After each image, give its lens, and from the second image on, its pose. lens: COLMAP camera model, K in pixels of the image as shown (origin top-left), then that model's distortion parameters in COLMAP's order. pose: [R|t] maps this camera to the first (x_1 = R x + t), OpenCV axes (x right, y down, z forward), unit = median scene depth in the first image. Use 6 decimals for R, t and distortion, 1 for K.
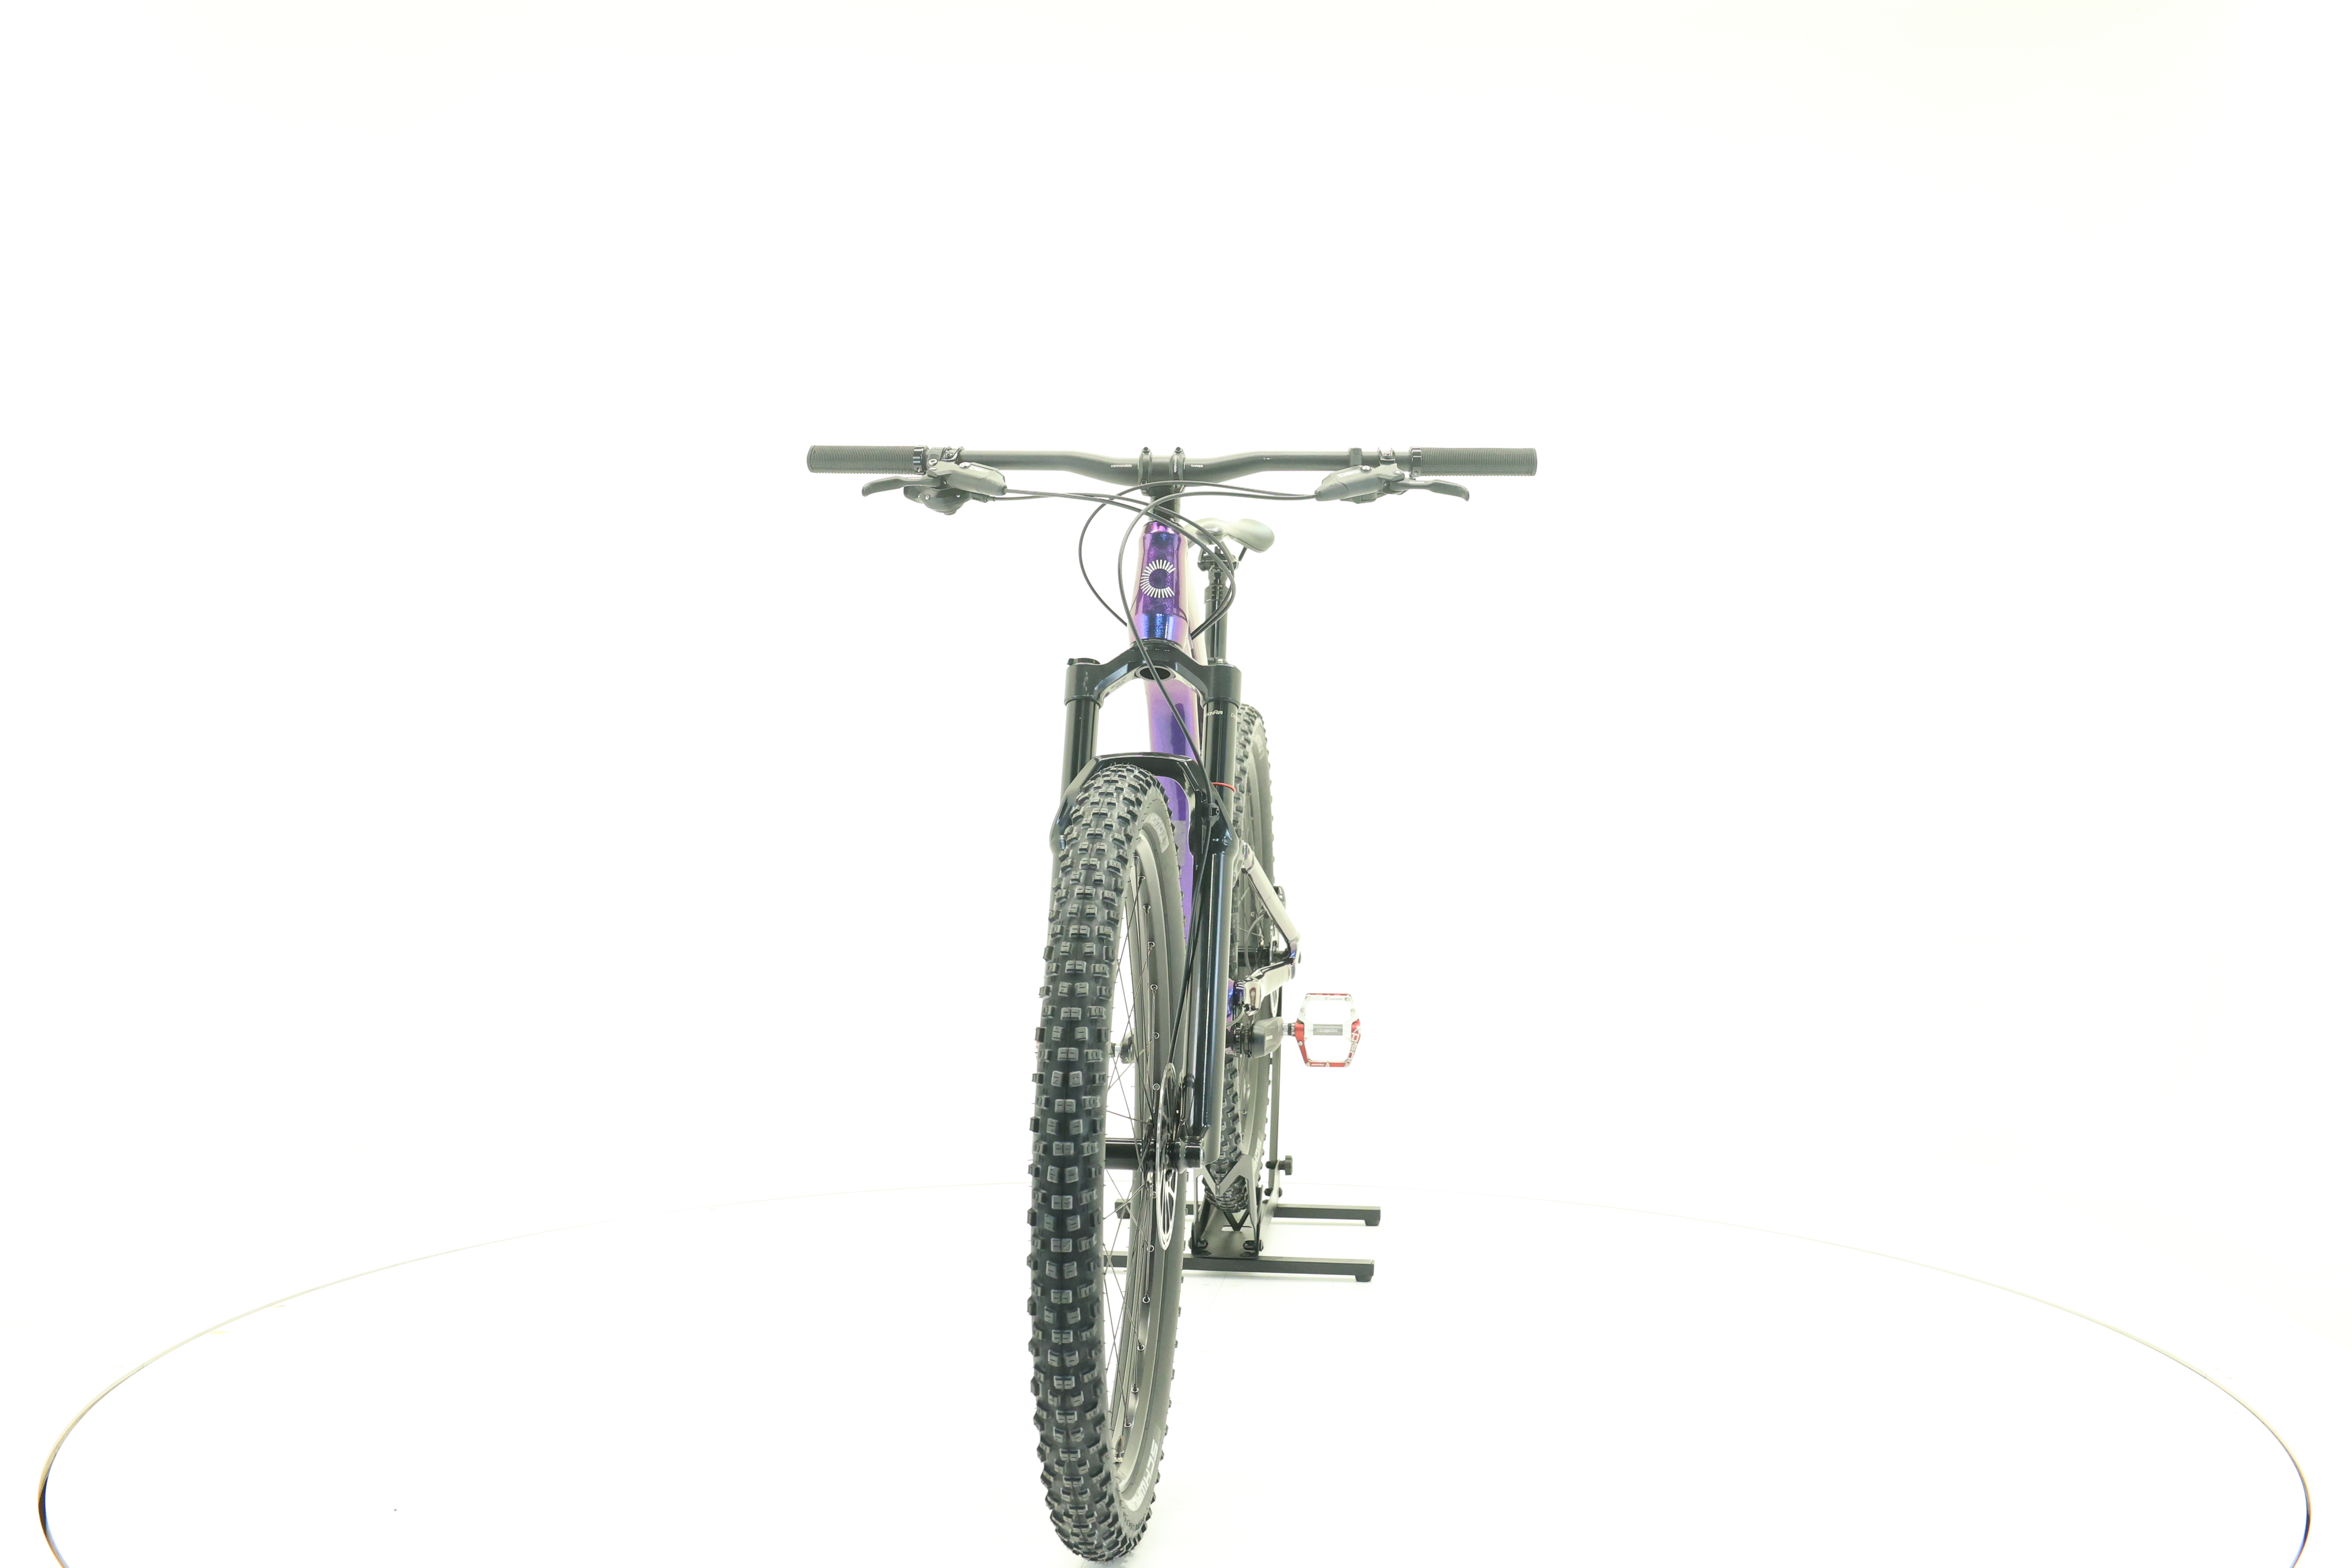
lens RADIAL K [[2446.4, 0, 1185.1], [0, 2446.4, 768.8], [0, 0, 1]] dist [-0.001779, 0.000000]
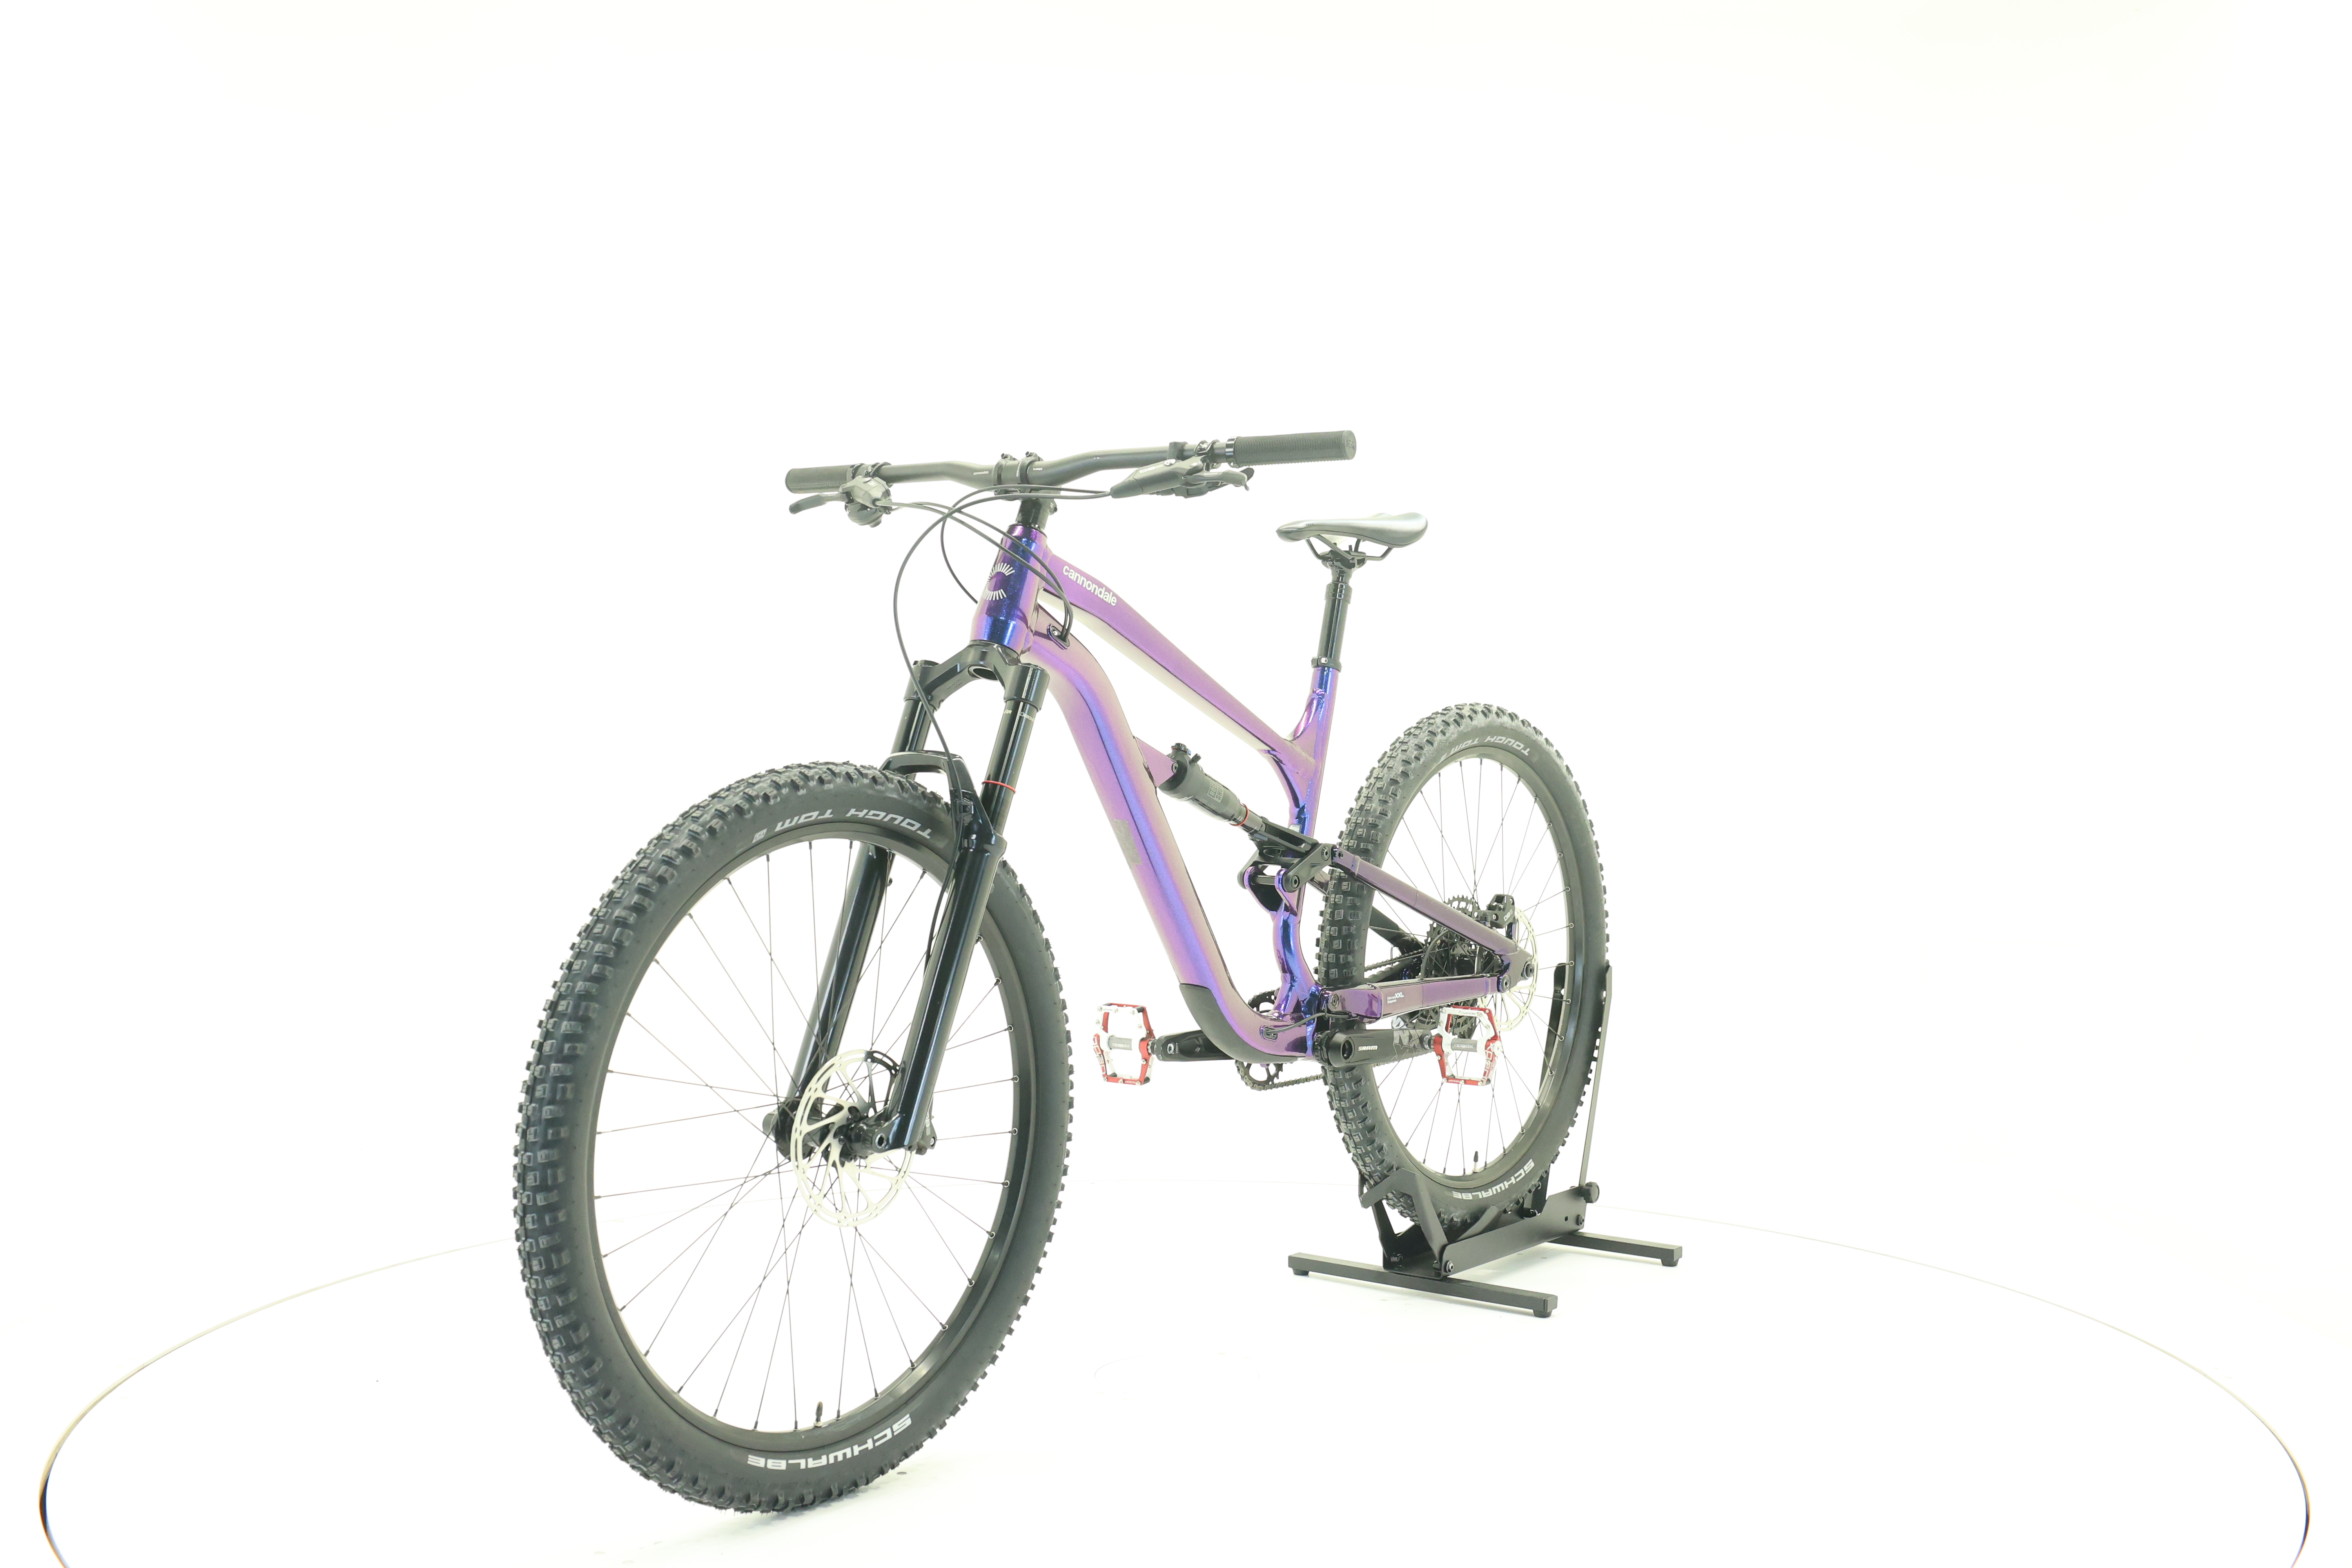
lens RADIAL K [[2446.4, 0, 1177.2], [0, 2446.4, 787.9], [0, 0, 1]] dist [-0.001779, 0.000000]
pose [[0.857038, 0.011880, -0.515116, 0.575827], [-0.009291, 0.999928, 0.007602, 0.000160], [0.515169, -0.001730, 0.857087, 0.160145]]
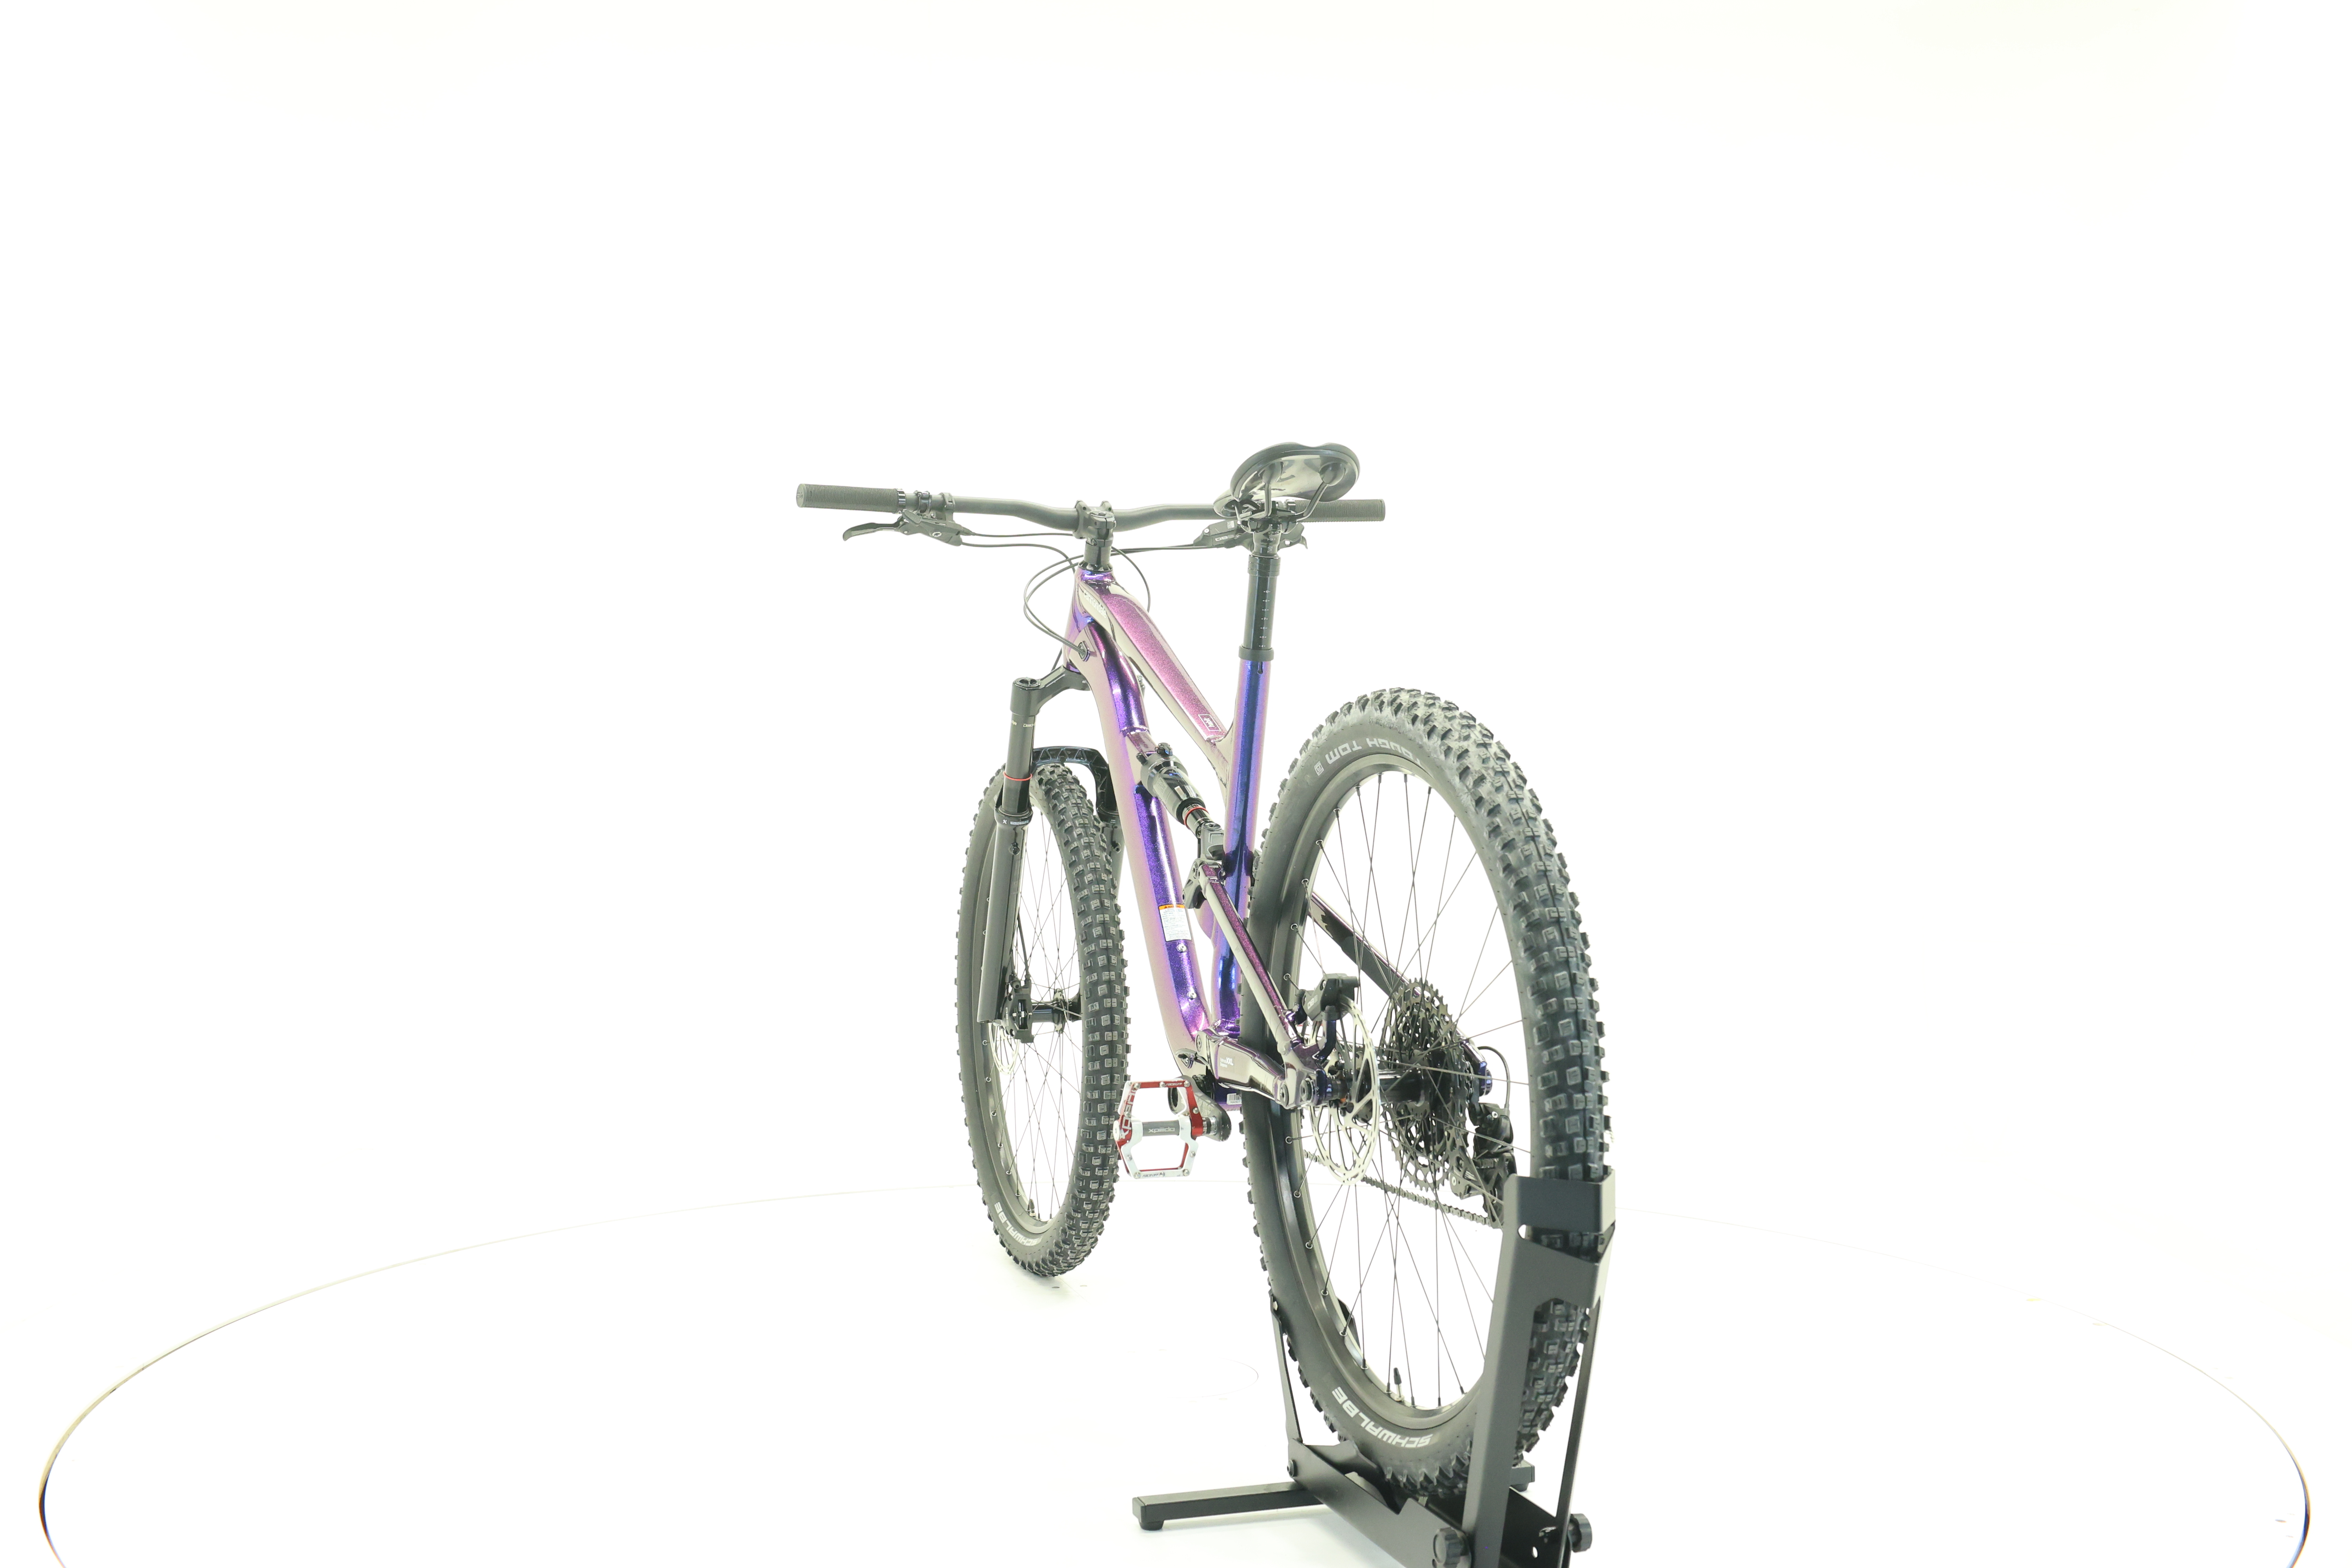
lens RADIAL K [[2446.4, 0, 1181.9], [0, 2446.4, 778.1], [0, 0, 1]] dist [-0.001779, 0.000000]
pose [[-0.905713, 0.000952, -0.423889, 0.472982], [-0.014236, 0.999365, 0.032663, -0.032754], [0.423651, 0.035618, -0.905125, 2.144714]]
